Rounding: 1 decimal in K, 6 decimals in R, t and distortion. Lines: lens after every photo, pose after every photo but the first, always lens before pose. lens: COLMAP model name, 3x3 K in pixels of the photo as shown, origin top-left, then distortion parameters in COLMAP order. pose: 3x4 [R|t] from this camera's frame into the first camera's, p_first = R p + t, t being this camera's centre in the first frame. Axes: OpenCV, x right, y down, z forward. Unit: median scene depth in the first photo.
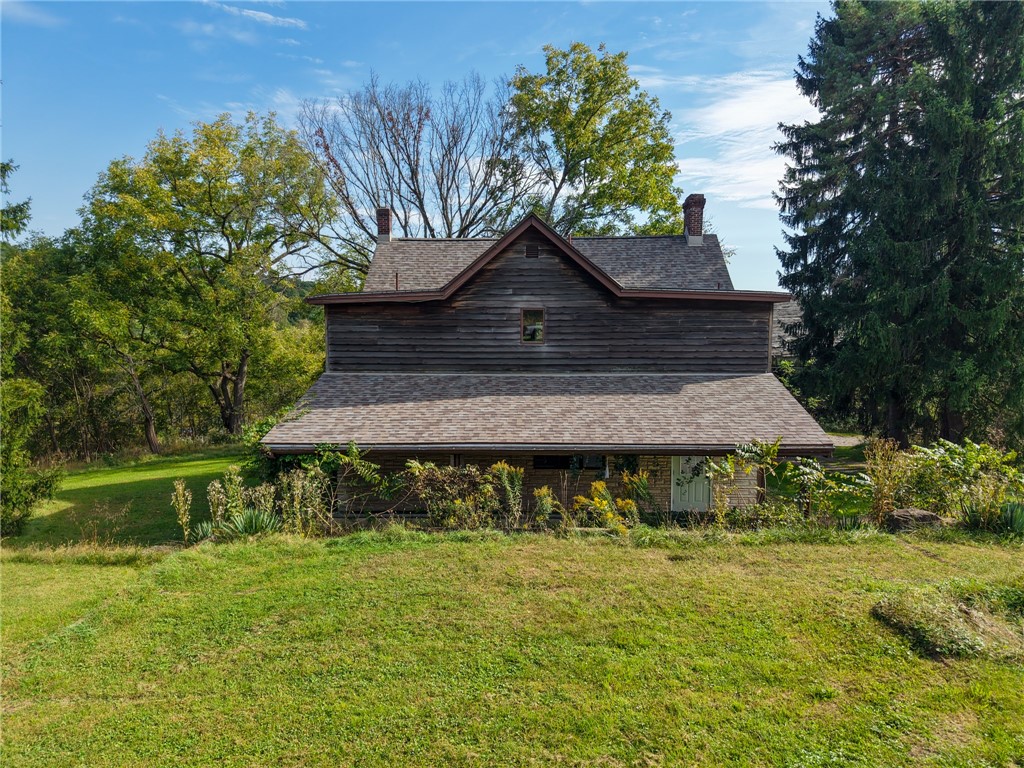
lens RADIAL K [[694.2, 0, 516.2], [0, 694.2, 378.1], [0, 0, 1]] dist [0.030437, -0.023714]
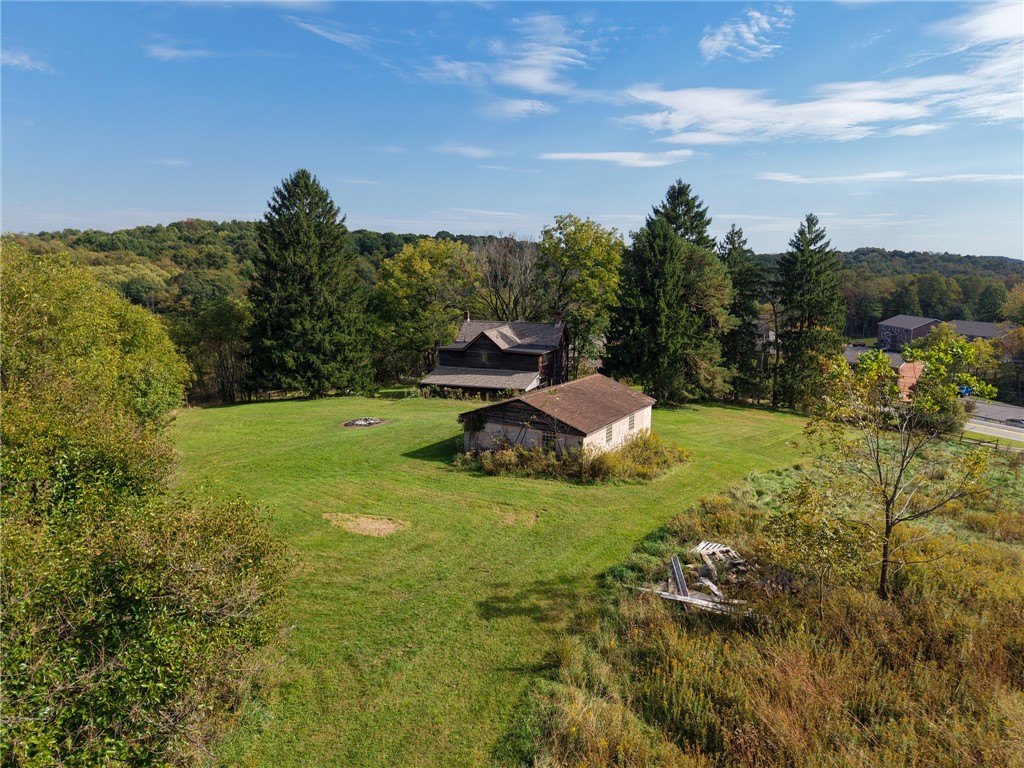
lens RADIAL K [[694.2, 0, 518.7], [0, 694.2, 393.2], [0, 0, 1]] dist [0.030437, -0.023714]
pose [[0.952666, 0.058496, -0.298339, 1.435210], [-0.028888, 0.994292, 0.102707, -0.287575], [0.302644, -0.089227, 0.948918, -2.808928]]
